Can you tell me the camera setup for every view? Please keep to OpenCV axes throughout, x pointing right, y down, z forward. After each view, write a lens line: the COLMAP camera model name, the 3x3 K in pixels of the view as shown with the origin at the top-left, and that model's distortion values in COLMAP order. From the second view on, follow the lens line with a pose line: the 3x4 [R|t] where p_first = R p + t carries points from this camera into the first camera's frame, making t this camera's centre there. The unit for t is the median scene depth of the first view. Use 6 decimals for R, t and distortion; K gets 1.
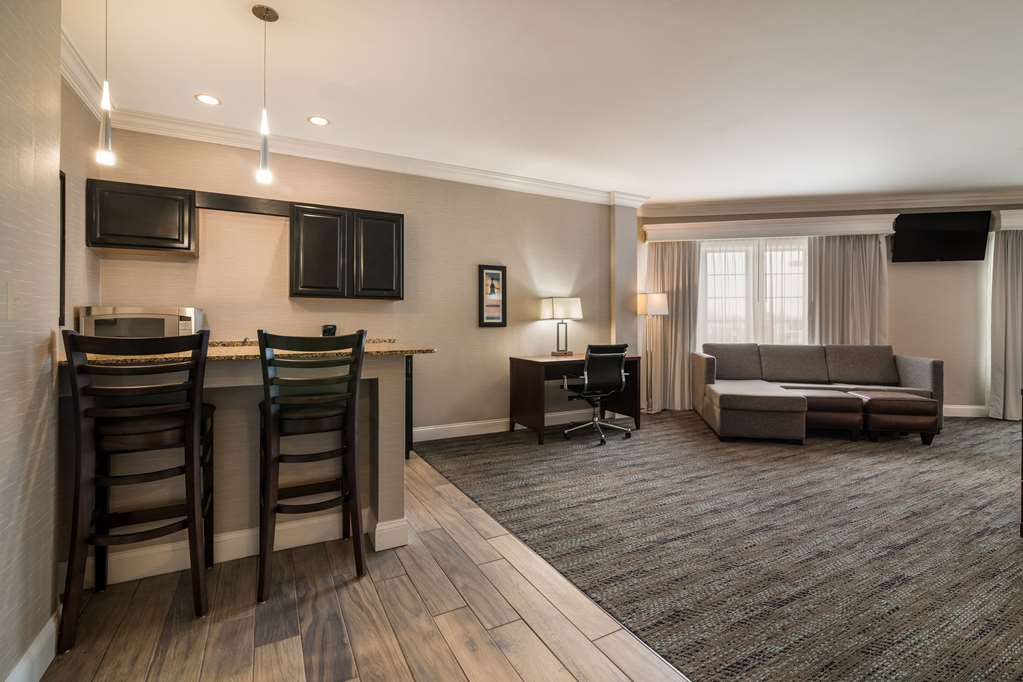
lens RADIAL K [[457.4, 0, 513.5], [0, 457.4, 323.8], [0, 0, 1]] dist [-0.001043, -0.000189]
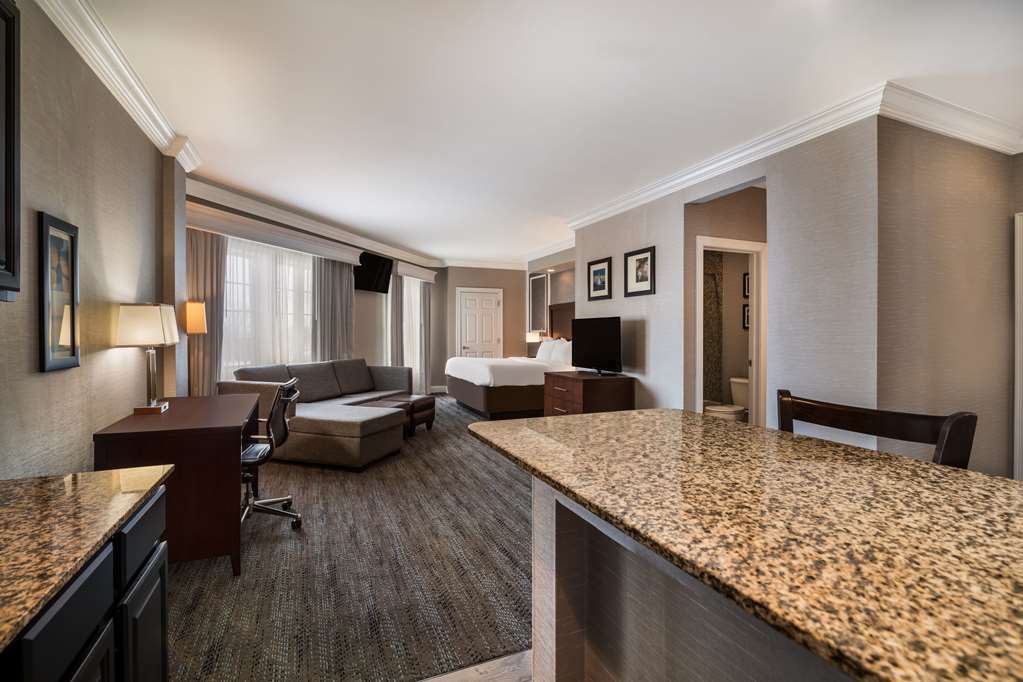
lens RADIAL K [[469.8, 0, 514.4], [0, 469.8, 332.3], [0, 0, 1]] dist [-0.000405, -0.000113]
pose [[0.083020, -0.003389, 0.996542, -0.406986], [-0.002495, 0.999990, 0.003608, -0.027570], [-0.996545, -0.002786, 0.083011, 0.532804]]
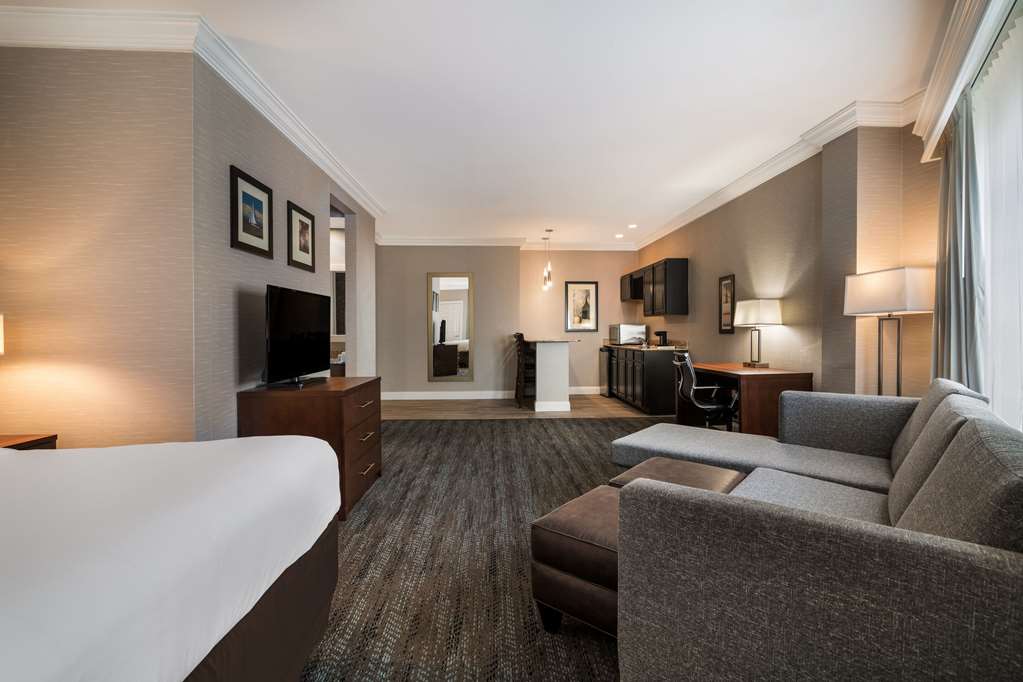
lens RADIAL K [[469.8, 0, 514.4], [0, 469.8, 332.3], [0, 0, 1]] dist [-0.000405, -0.000113]
pose [[-0.433520, 0.003483, -0.901137, 1.109269], [0.005400, 0.999985, 0.001267, 0.000380], [0.901128, -0.004317, -0.433532, 0.980844]]
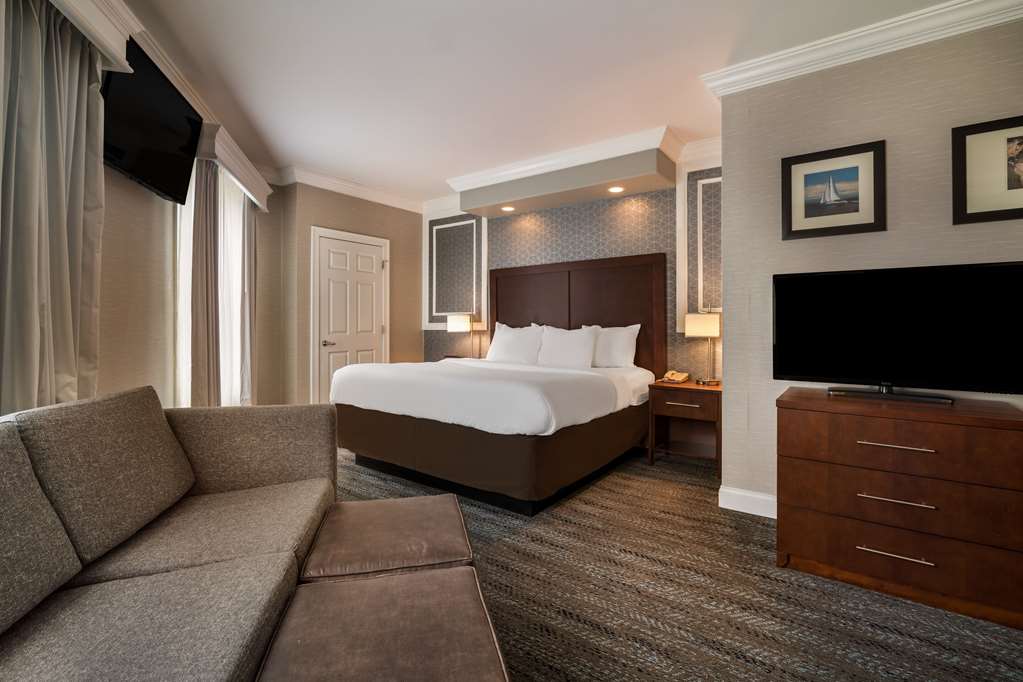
lens RADIAL K [[457.4, 0, 513.5], [0, 457.4, 323.8], [0, 0, 1]] dist [-0.001043, -0.000189]
pose [[-0.444949, -0.000478, 0.895556, 0.418184], [-0.005290, 0.999984, -0.002094, 0.000935], [-0.895540, -0.005669, -0.444944, 0.966926]]
